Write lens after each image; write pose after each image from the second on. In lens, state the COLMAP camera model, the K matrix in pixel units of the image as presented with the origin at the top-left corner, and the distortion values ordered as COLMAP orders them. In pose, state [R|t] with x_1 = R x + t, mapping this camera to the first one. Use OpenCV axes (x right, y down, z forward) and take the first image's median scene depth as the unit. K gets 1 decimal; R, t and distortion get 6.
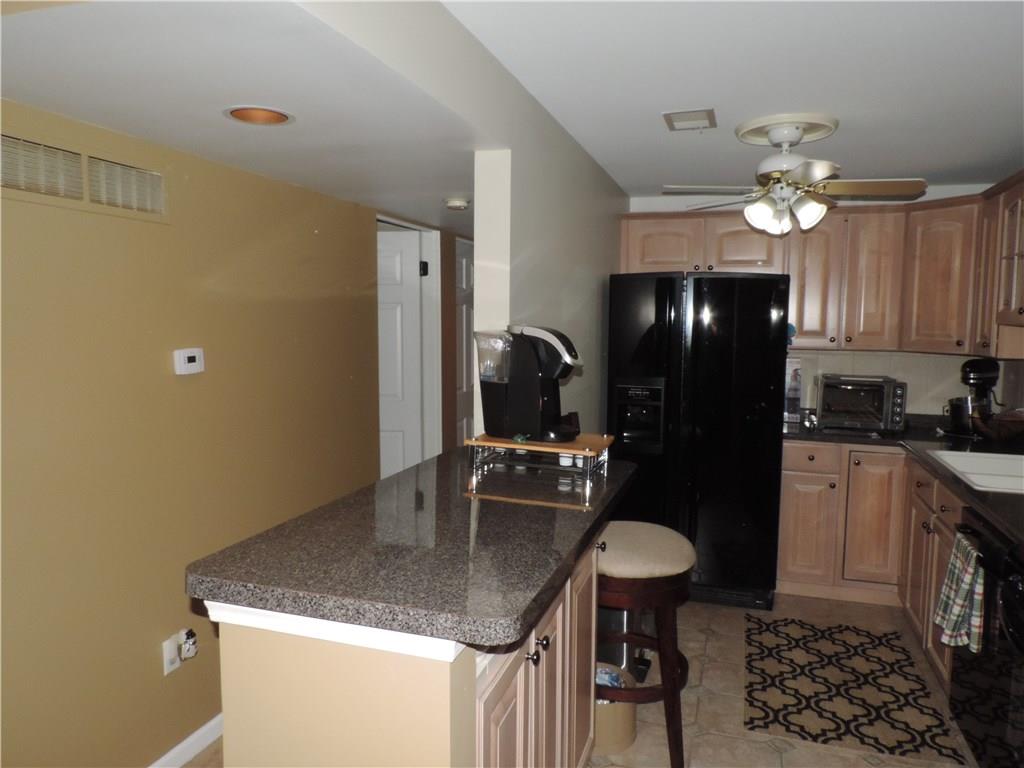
lens RADIAL K [[730.6, 0, 514.2], [0, 730.6, 385.0], [0, 0, 1]] dist [-0.009356, -0.009770]
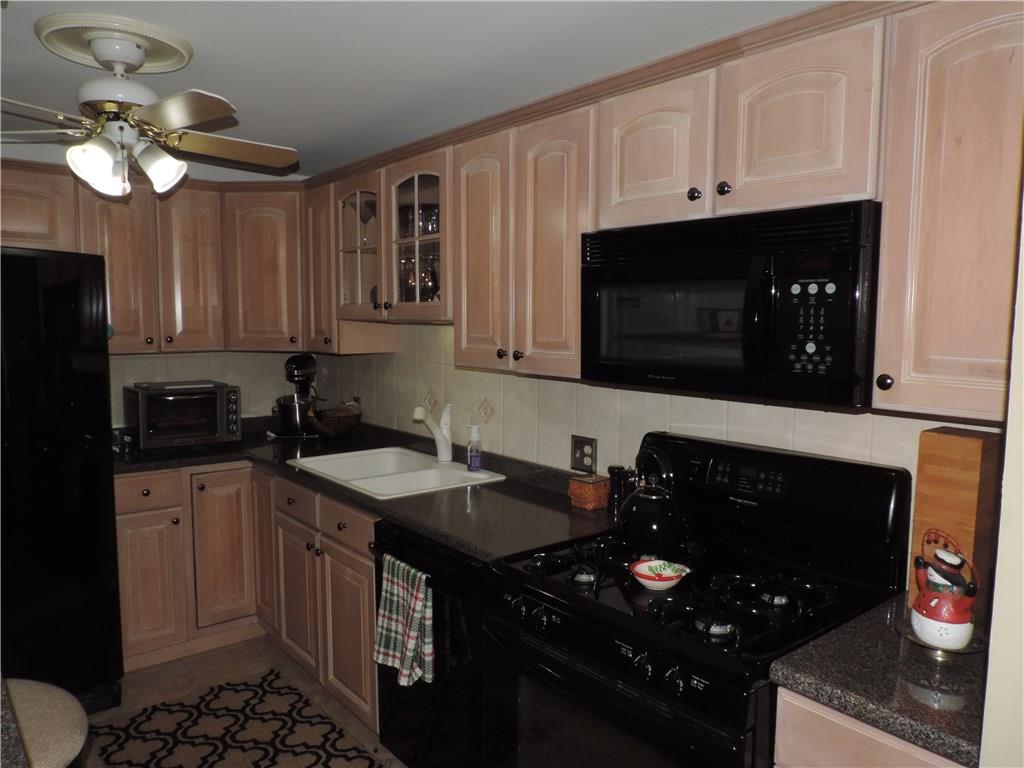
lens RADIAL K [[730.6, 0, 517.6], [0, 730.6, 384.6], [0, 0, 1]] dist [-0.009356, -0.009770]
pose [[0.536709, -0.085290, 0.839446, -0.027280], [0.077550, 0.995653, 0.051579, -0.027544], [-0.840196, 0.037416, 0.540990, 0.263026]]
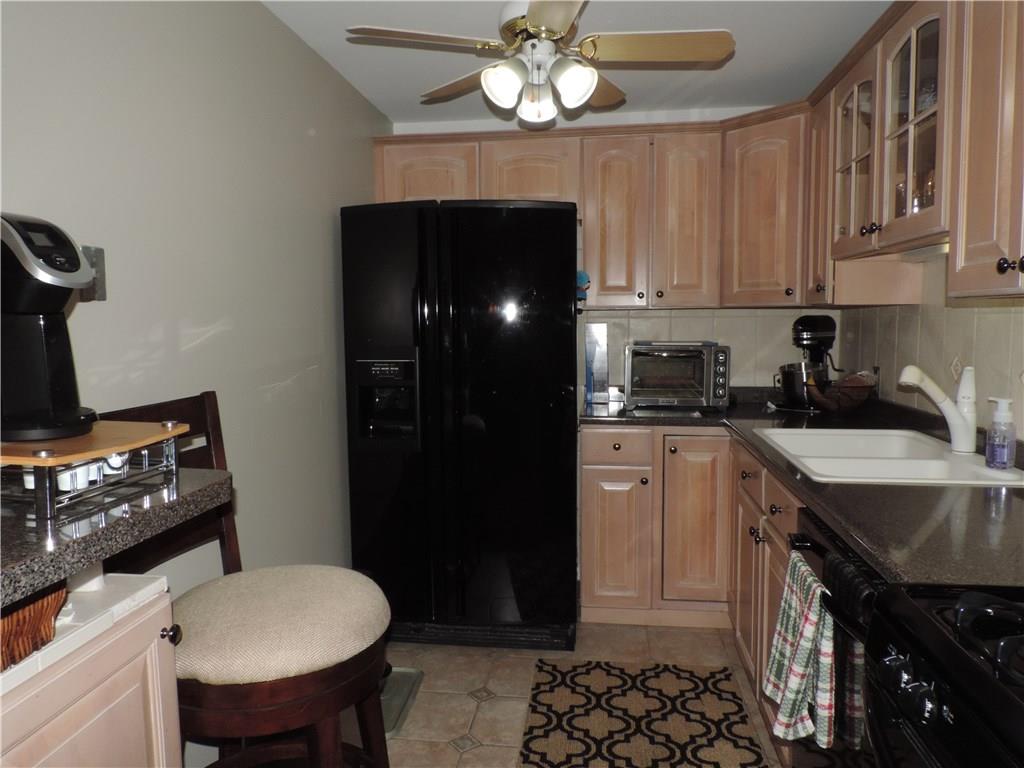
lens RADIAL K [[730.6, 0, 512.9], [0, 730.6, 385.4], [0, 0, 1]] dist [-0.009356, -0.009770]
pose [[0.983327, -0.036171, 0.178211, 0.181548], [0.036153, 0.999341, 0.003351, 0.031779], [-0.178215, 0.003147, 0.983987, 0.288115]]
